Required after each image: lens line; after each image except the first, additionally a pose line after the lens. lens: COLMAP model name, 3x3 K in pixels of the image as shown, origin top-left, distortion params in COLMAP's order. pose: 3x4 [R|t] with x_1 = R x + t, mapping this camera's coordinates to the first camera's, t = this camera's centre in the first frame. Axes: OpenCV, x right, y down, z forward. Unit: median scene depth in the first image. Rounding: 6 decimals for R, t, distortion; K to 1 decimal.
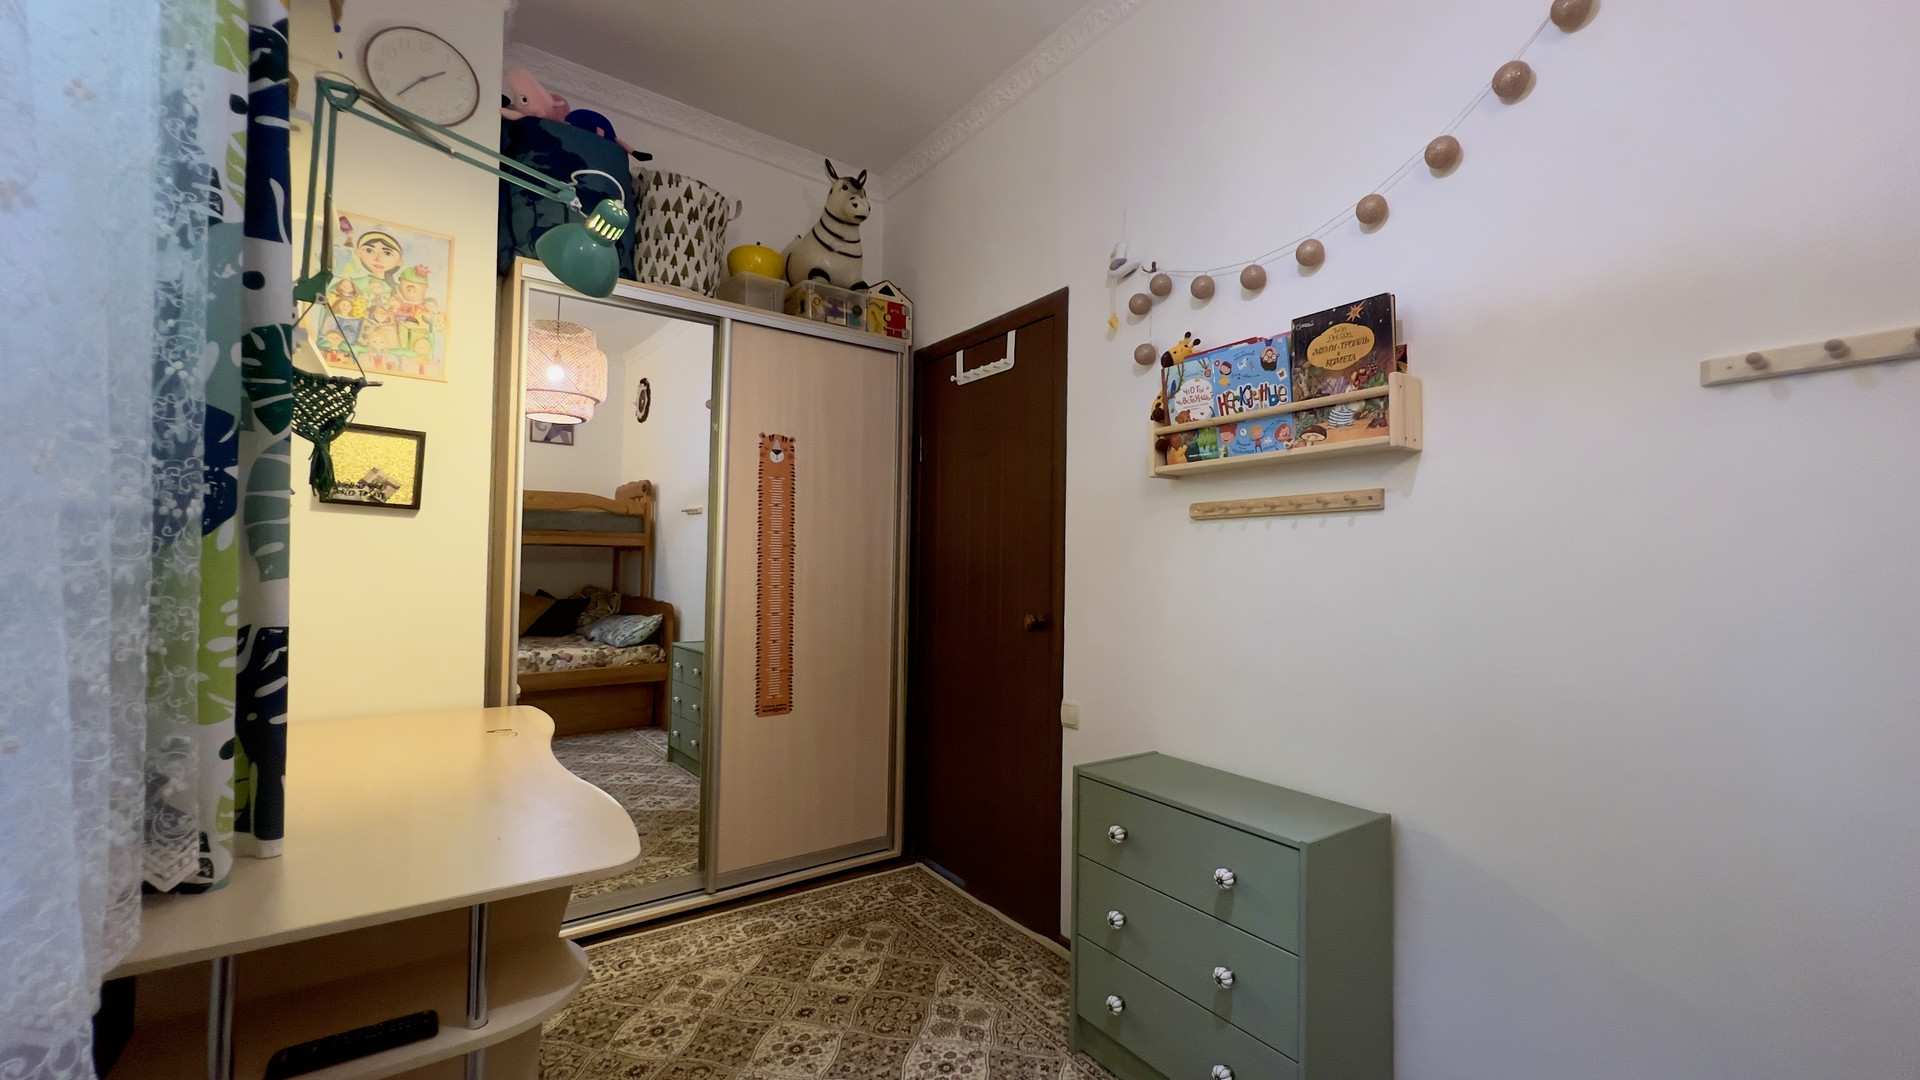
lens RADIAL K [[769.6, 0, 950.7], [0, 769.6, 541.7], [0, 0, 1]] dist [-0.004325, 0.002179]
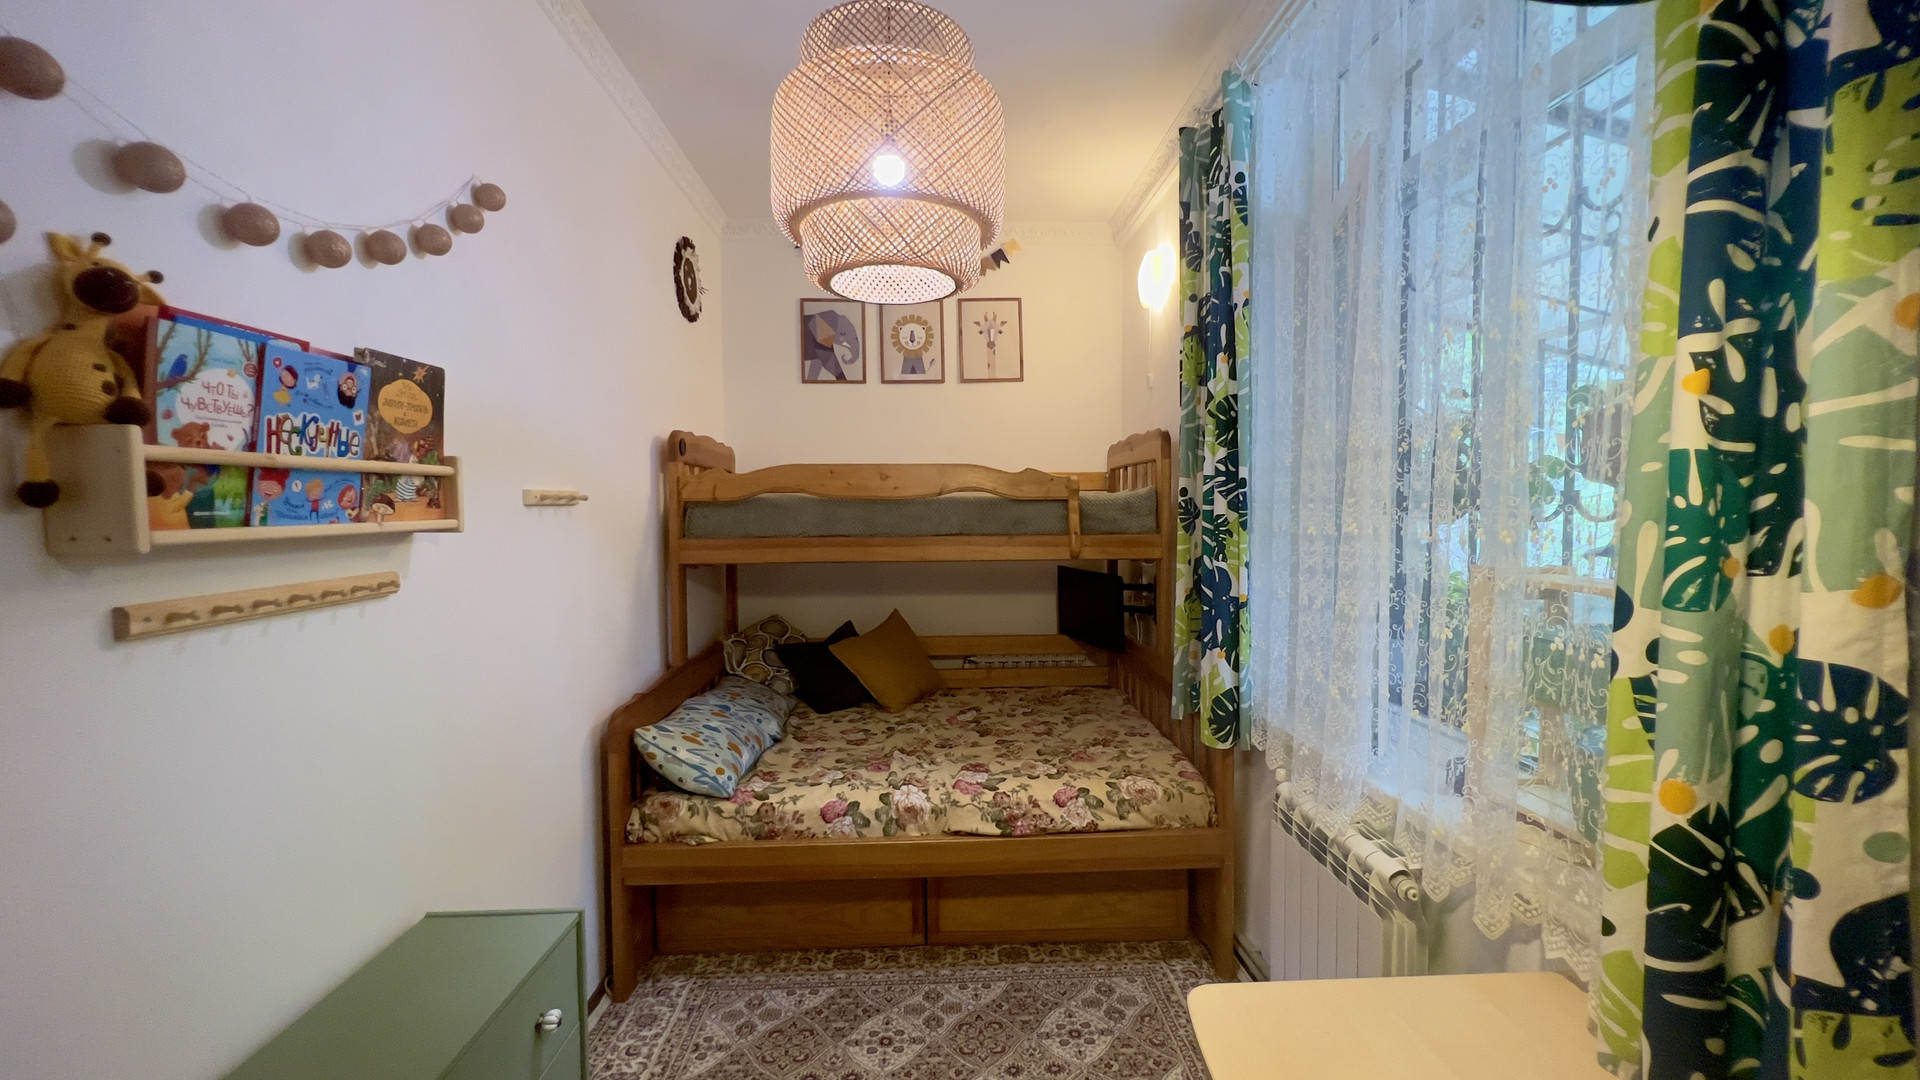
lens RADIAL K [[769.6, 0, 957.4], [0, 769.6, 538.4], [0, 0, 1]] dist [-0.004325, 0.002179]
pose [[-0.848604, -0.030484, 0.528149, -0.415481], [-0.022576, 0.999516, 0.021417, -0.127670], [-0.528547, 0.006251, -0.848881, 1.267576]]
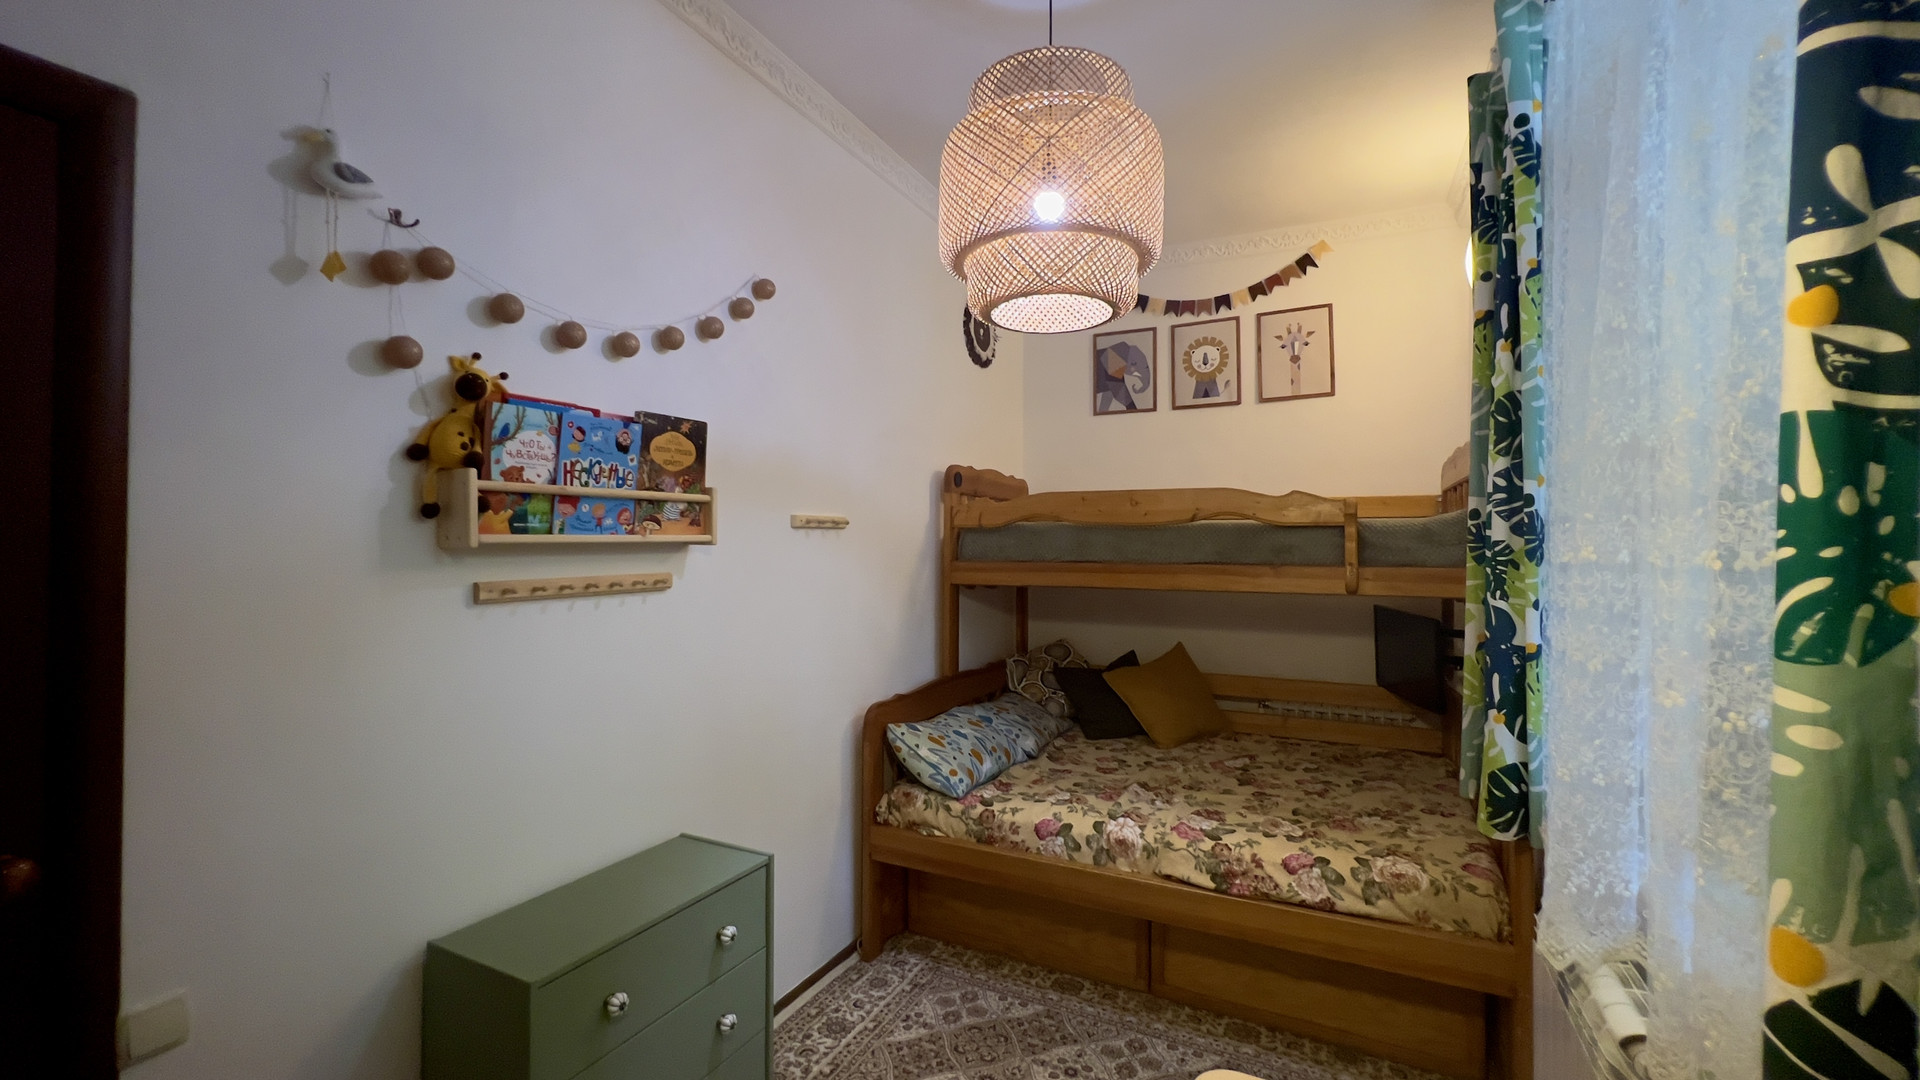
lens RADIAL K [[769.6, 0, 957.8], [0, 769.6, 538.2], [0, 0, 1]] dist [-0.004325, 0.002179]
pose [[-0.484880, -0.010170, 0.874521, -0.646609], [-0.037920, 0.999237, -0.009405, -0.116903], [-0.873758, -0.037722, -0.484896, 1.072383]]
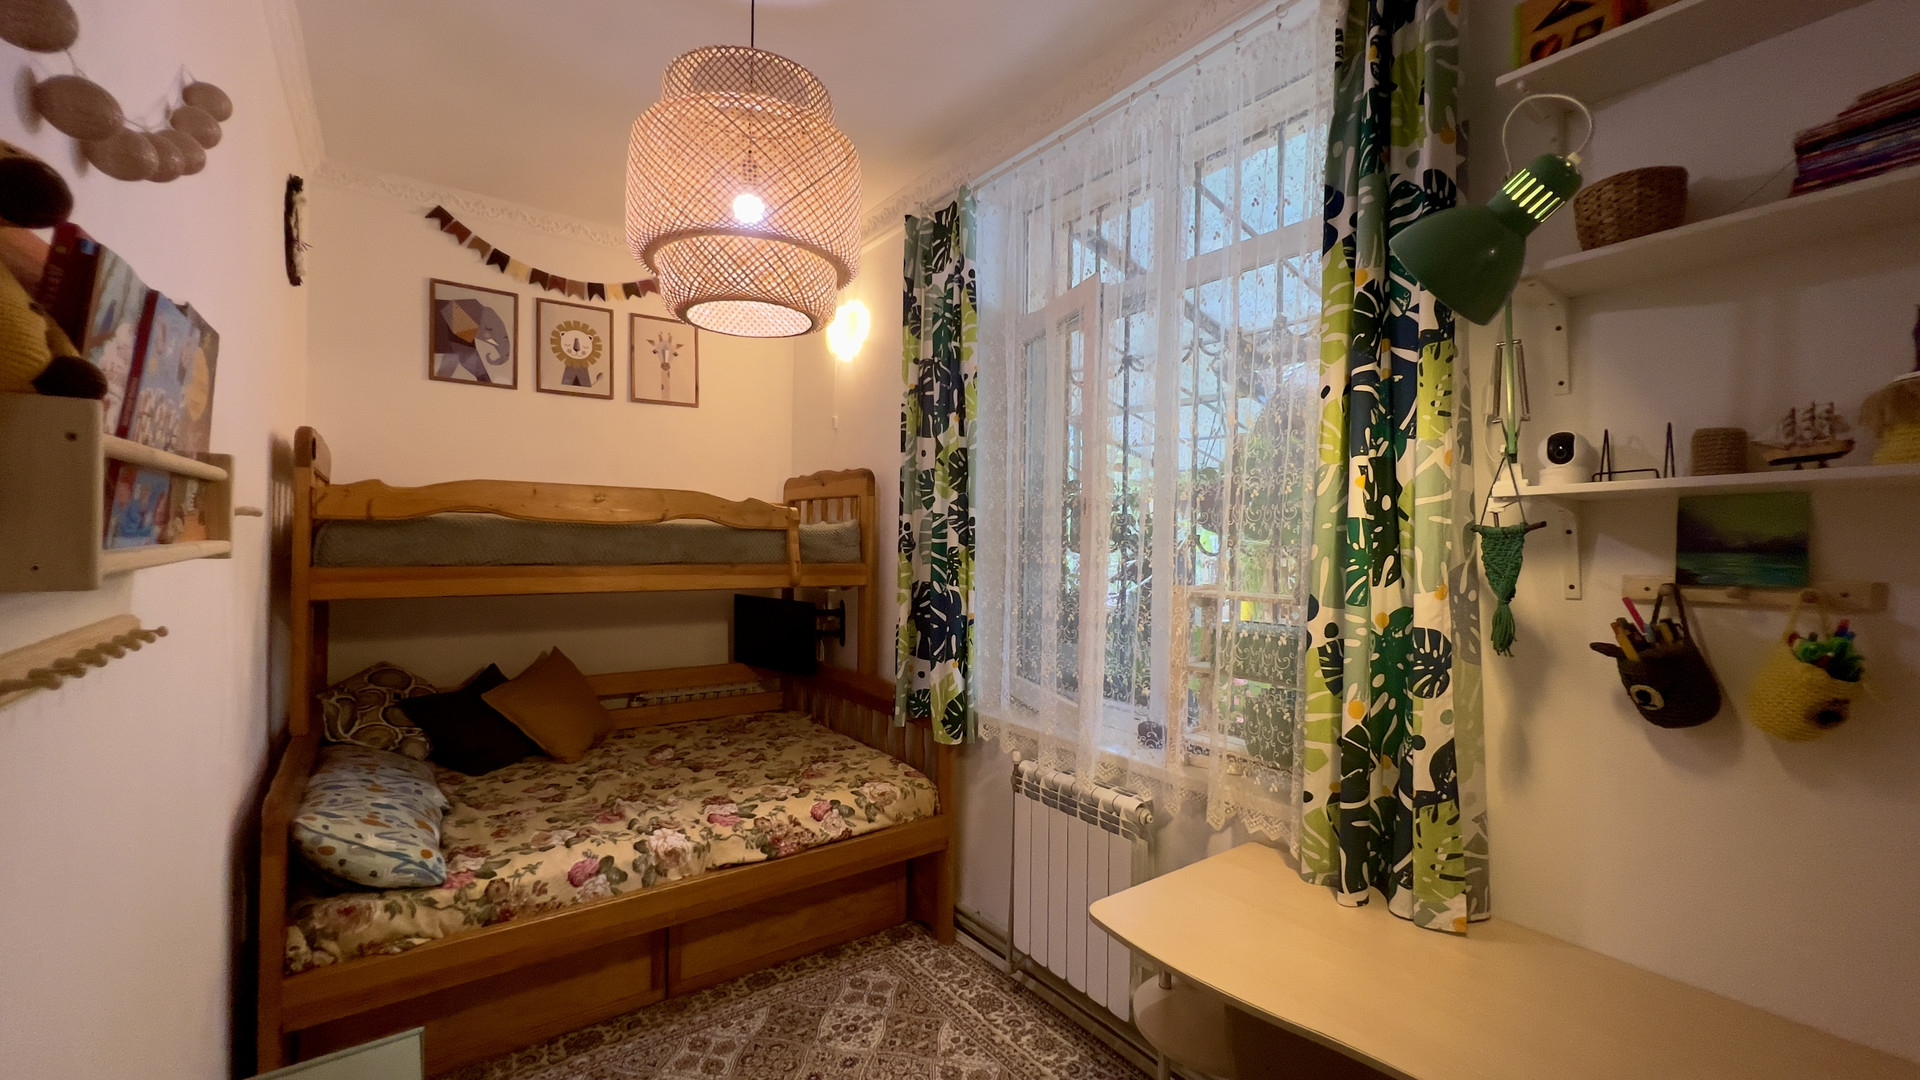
lens RADIAL K [[769.6, 0, 957.5], [0, 769.6, 538.3], [0, 0, 1]] dist [-0.004325, 0.002179]
pose [[-0.998949, -0.031349, -0.033435, -0.072990], [-0.030264, 0.999014, -0.032482, -0.117573], [0.034420, -0.031436, -0.998913, 1.474466]]
